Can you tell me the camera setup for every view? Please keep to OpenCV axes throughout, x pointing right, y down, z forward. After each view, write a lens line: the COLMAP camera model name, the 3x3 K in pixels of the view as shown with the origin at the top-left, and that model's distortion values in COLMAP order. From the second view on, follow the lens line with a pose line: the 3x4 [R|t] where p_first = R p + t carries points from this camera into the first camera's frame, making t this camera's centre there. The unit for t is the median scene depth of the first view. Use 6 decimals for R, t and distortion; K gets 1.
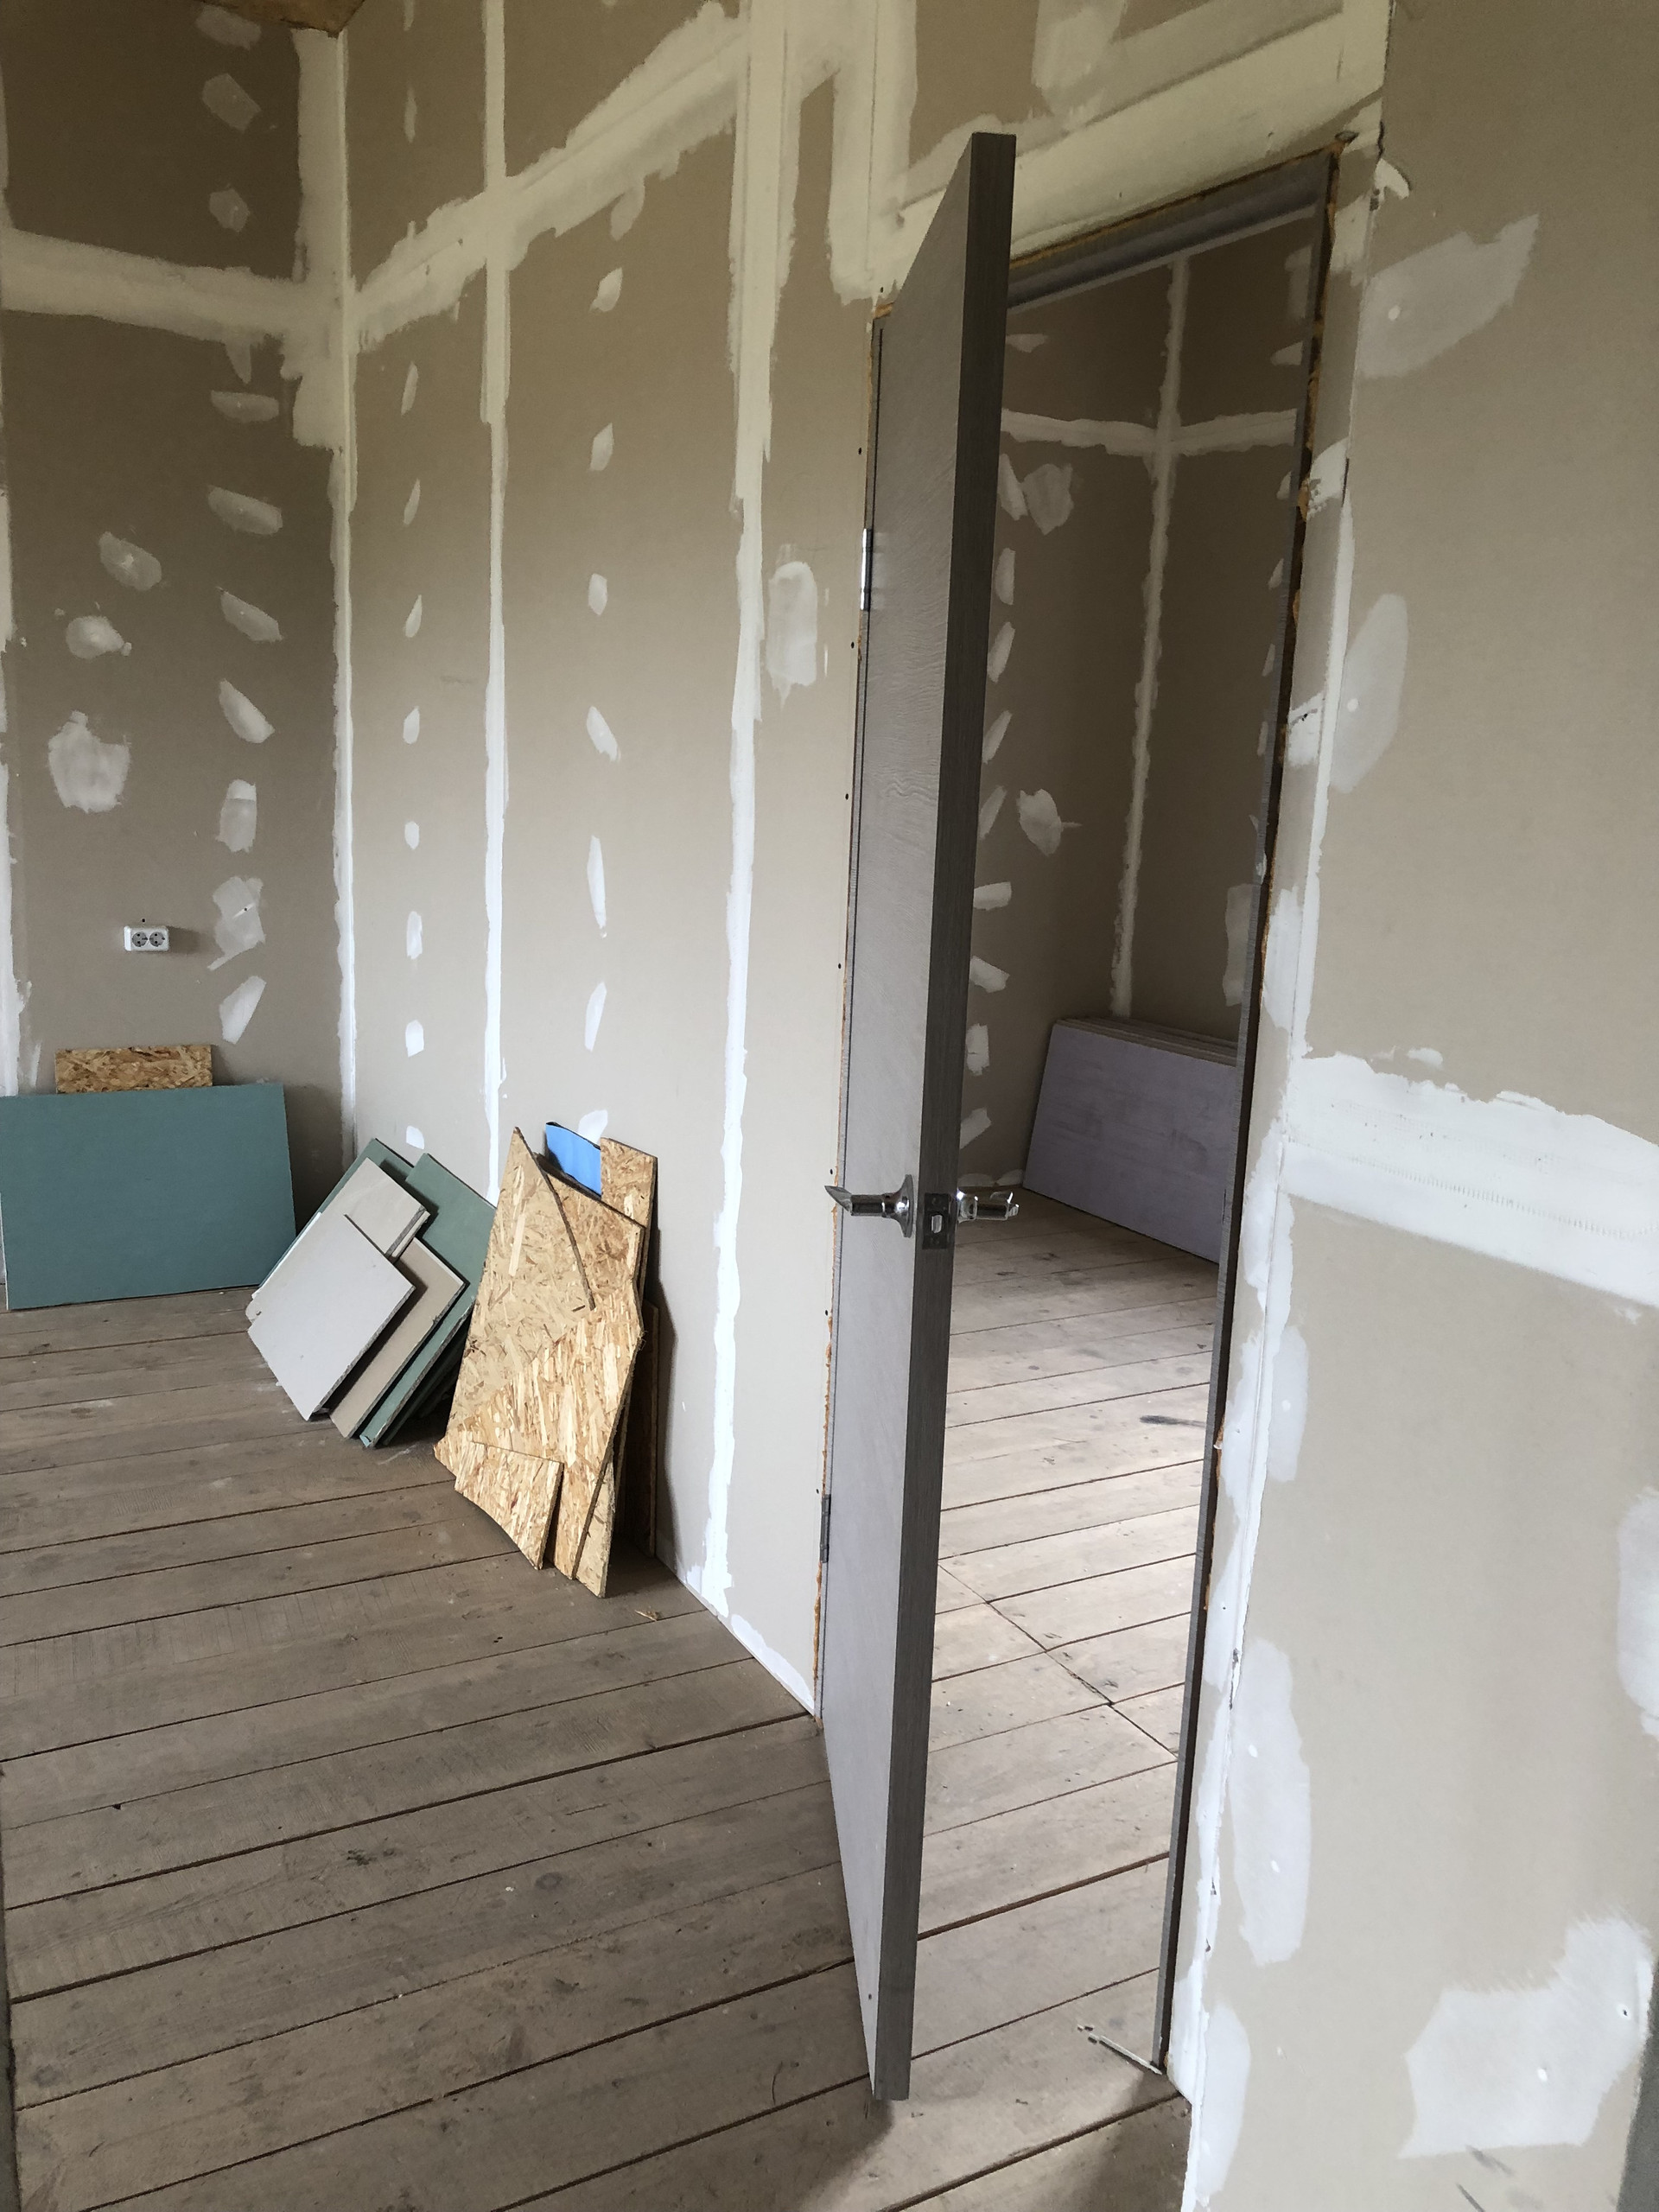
lens RADIAL K [[1777.9, 0, 832.0], [0, 1777.9, 1126.4], [0, 0, 1]] dist [0.039816, -0.044357]
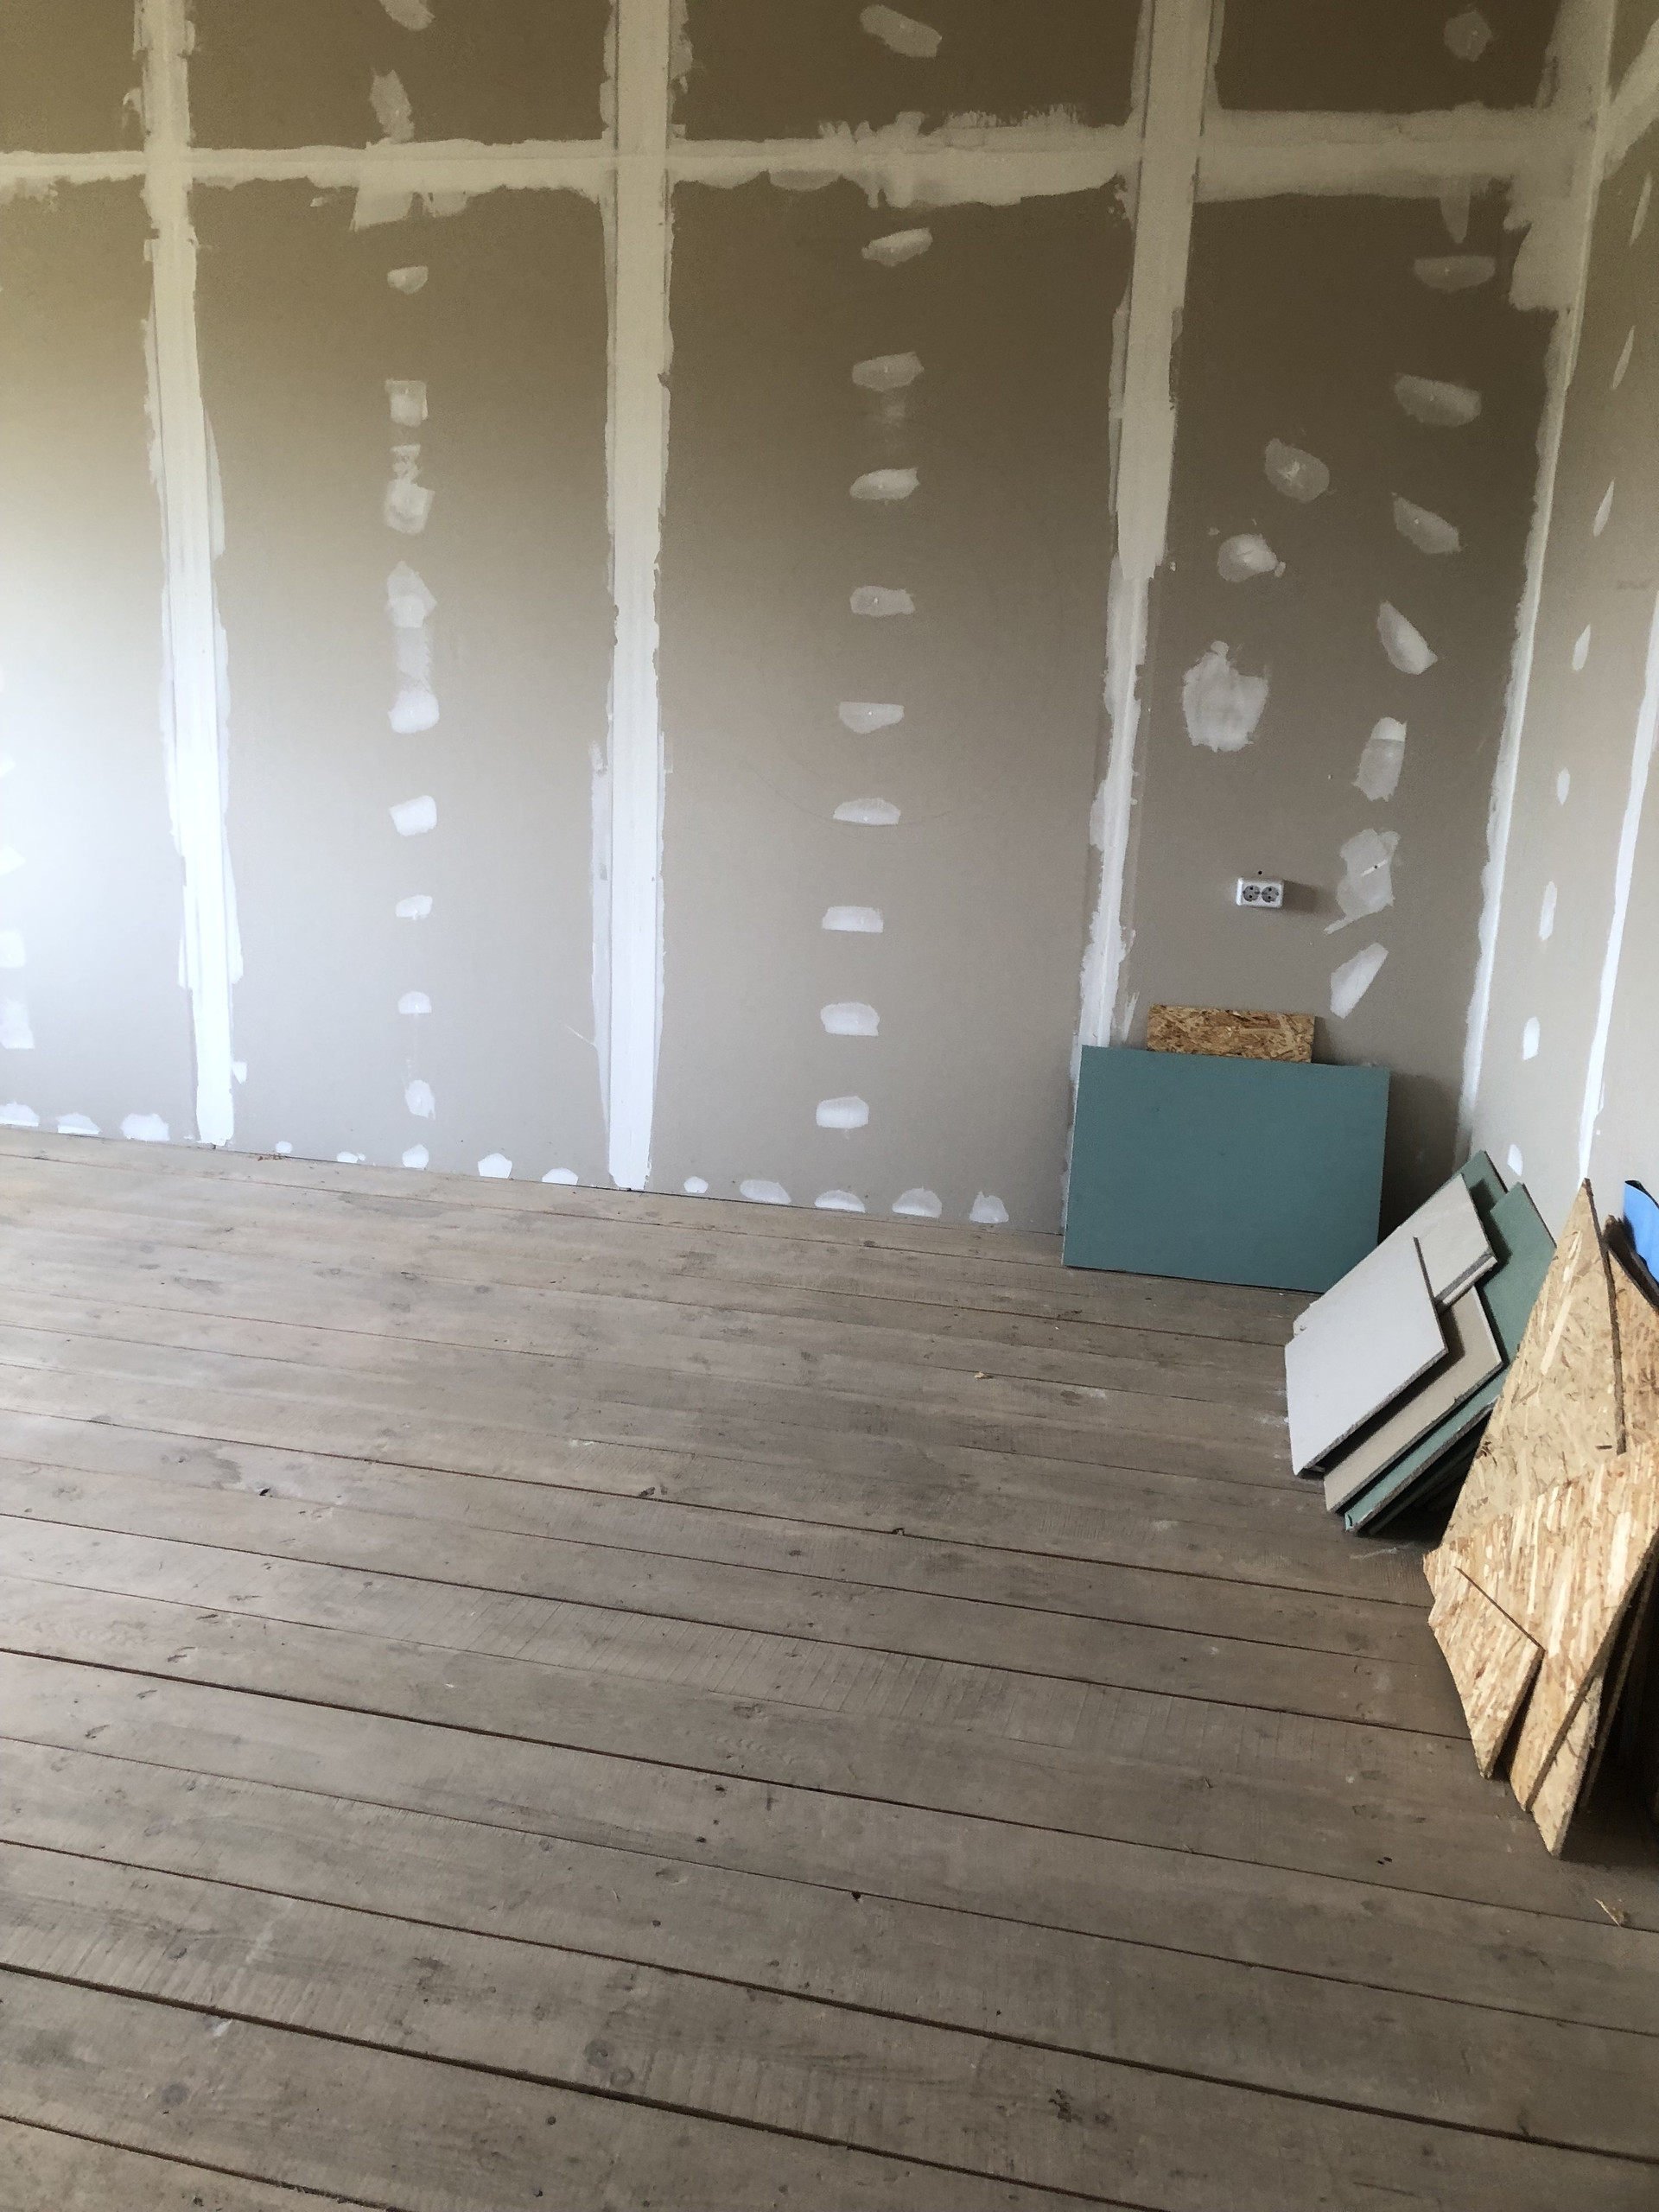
lens RADIAL K [[1777.9, 0, 837.7], [0, 1777.9, 1099.8], [0, 0, 1]] dist [0.039816, -0.044357]
pose [[0.753461, 0.146928, -0.640866, 0.059260], [-0.139454, 0.988247, 0.062616, -0.033969], [0.642534, 0.042193, 0.765095, 0.212136]]
